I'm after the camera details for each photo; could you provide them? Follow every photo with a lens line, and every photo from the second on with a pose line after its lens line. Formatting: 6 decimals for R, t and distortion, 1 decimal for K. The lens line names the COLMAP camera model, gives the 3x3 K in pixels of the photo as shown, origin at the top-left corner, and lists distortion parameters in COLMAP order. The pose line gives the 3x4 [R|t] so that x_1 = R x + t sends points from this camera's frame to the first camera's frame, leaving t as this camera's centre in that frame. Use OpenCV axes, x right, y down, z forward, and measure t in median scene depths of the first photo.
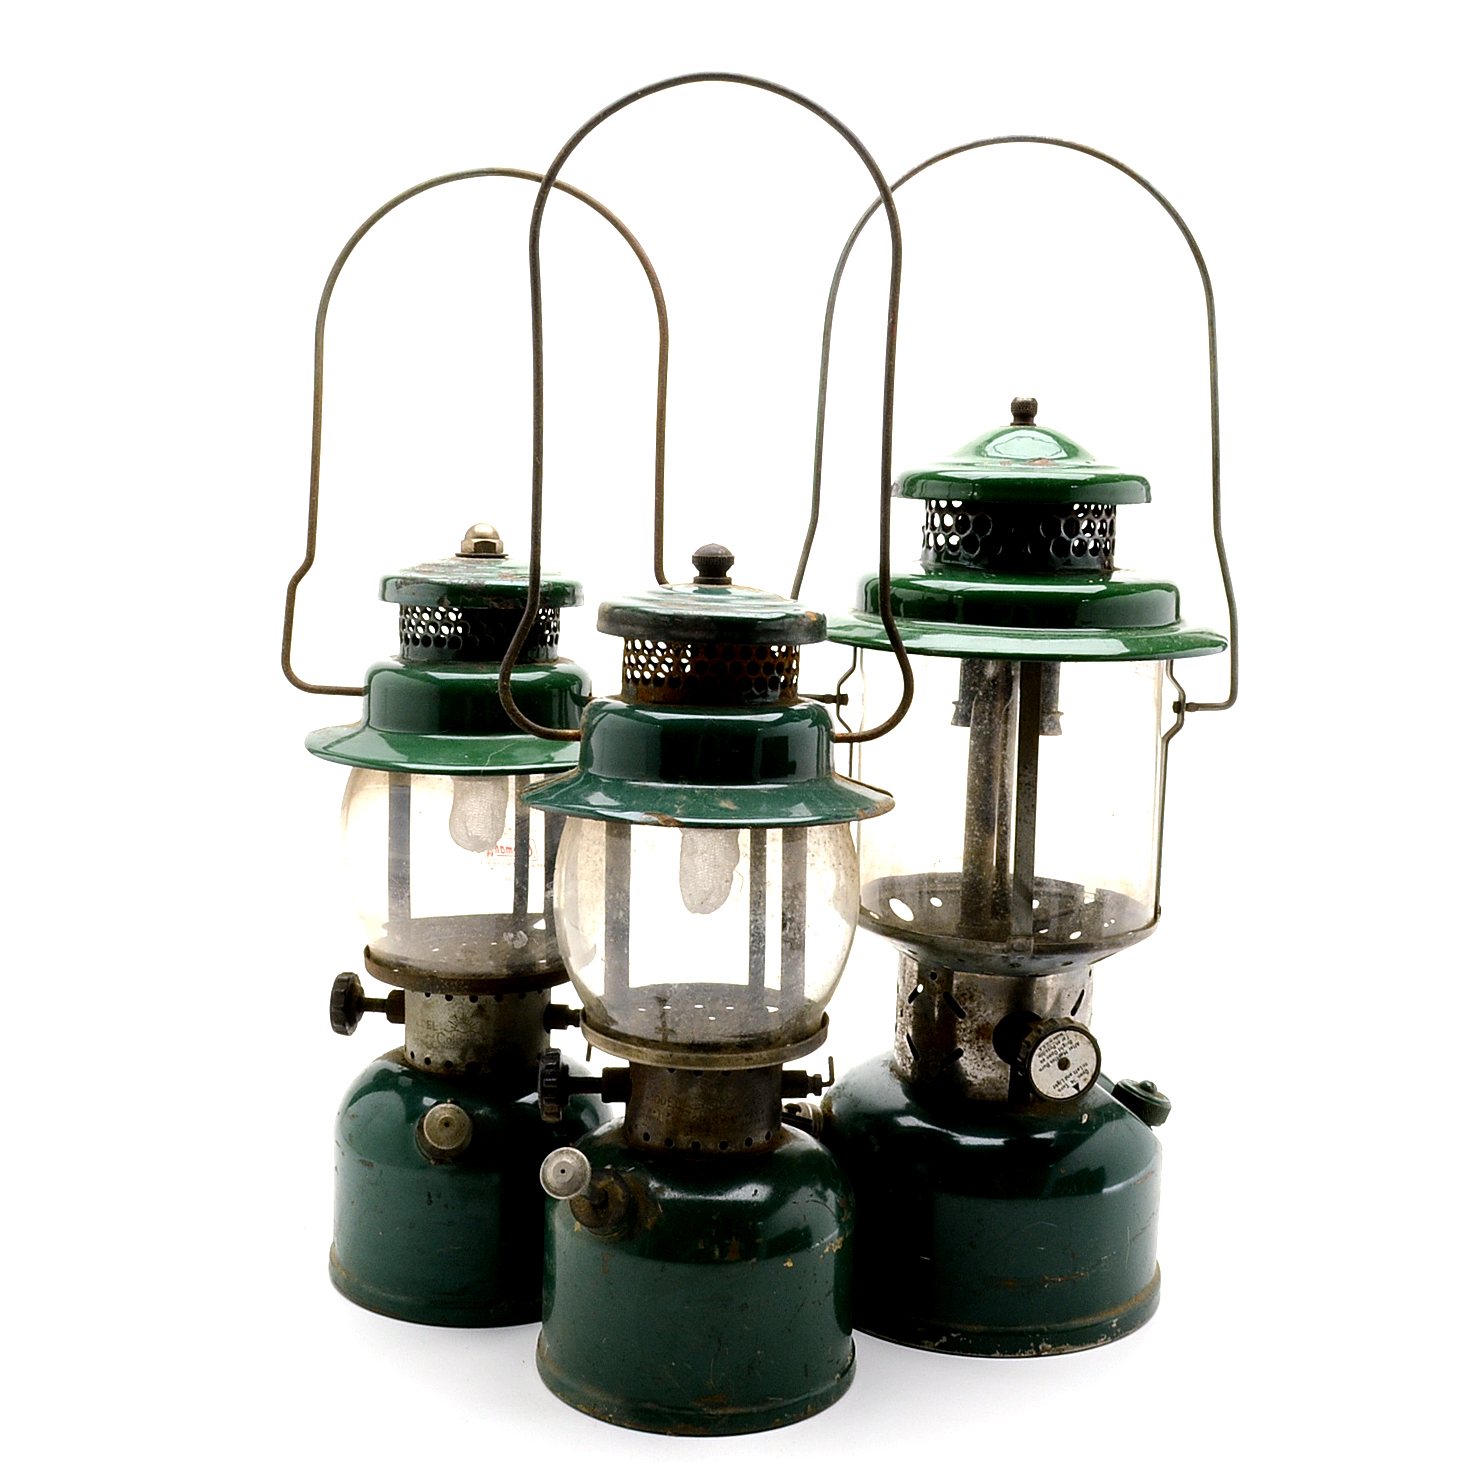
lens RADIAL K [[1973.9, 0, 741.5], [0, 1973.9, 741.5], [0, 0, 1]] dist [-0.131112, -0.021593]
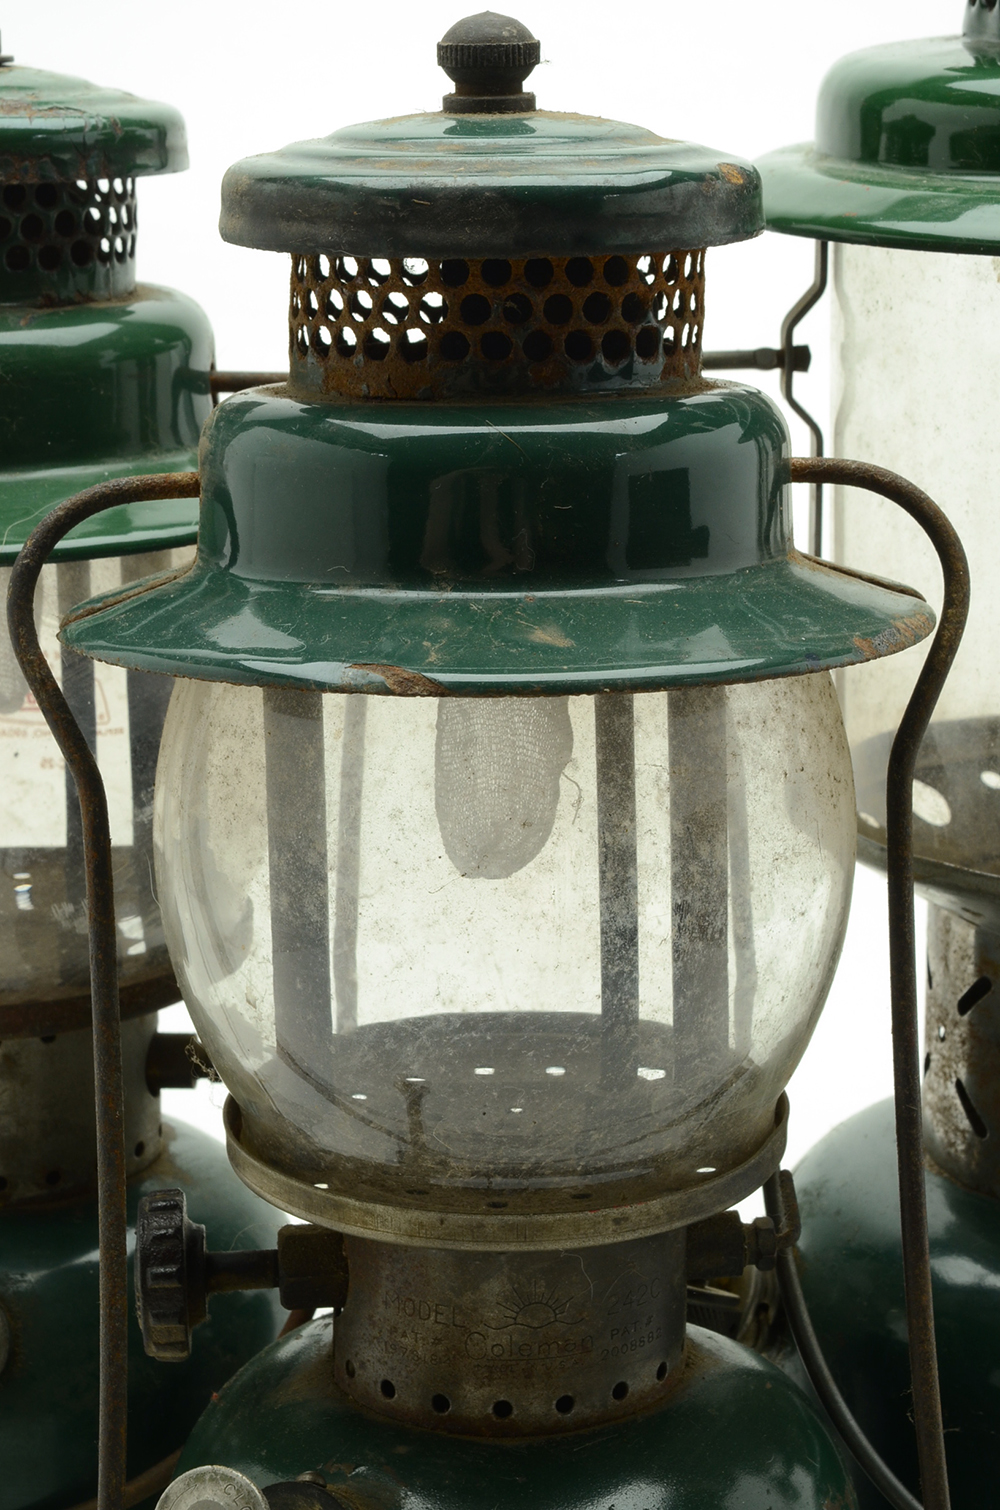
lens RADIAL K [[3259.4, 0, 500.0], [0, 3259.4, 755.0], [0, 0, 1]] dist [0.047617, 0.338401]
pose [[0.998997, -0.041164, 0.017616, -0.029738], [0.038883, 0.992658, 0.114531, -0.022251], [-0.022202, -0.113731, 0.993263, 0.282627]]
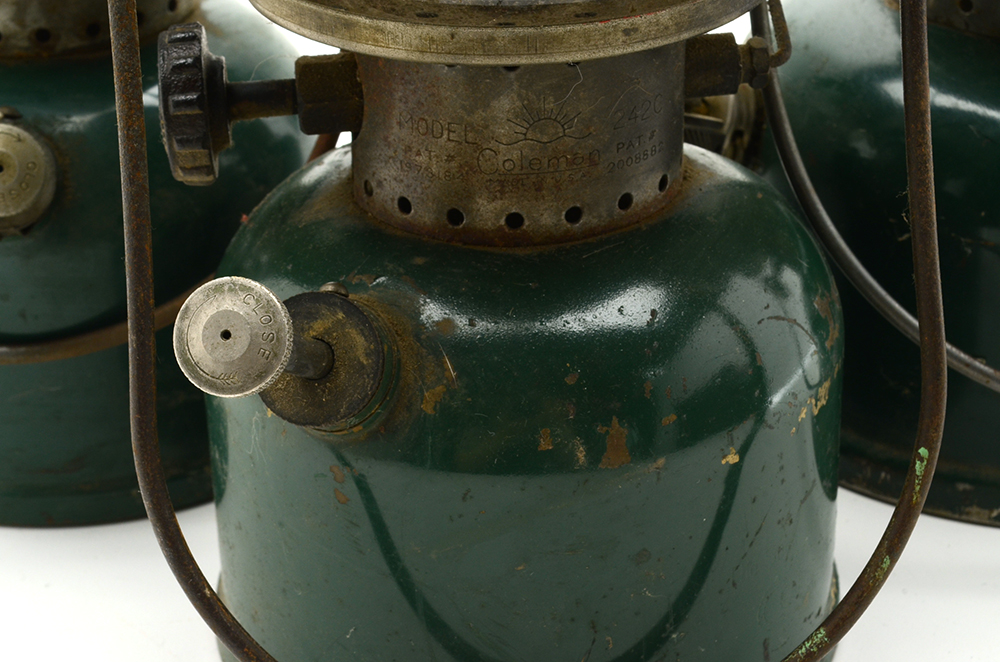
lens RADIAL K [[2158.5, 0, 500.0], [0, 2158.5, 331.0], [0, 0, 1]] dist [0.047617, 0.338401]
pose [[0.997525, -0.068660, 0.015173, -0.035004], [0.059408, 0.938354, 0.340533, 0.056053], [-0.037618, -0.338788, 0.940110, 0.500807]]
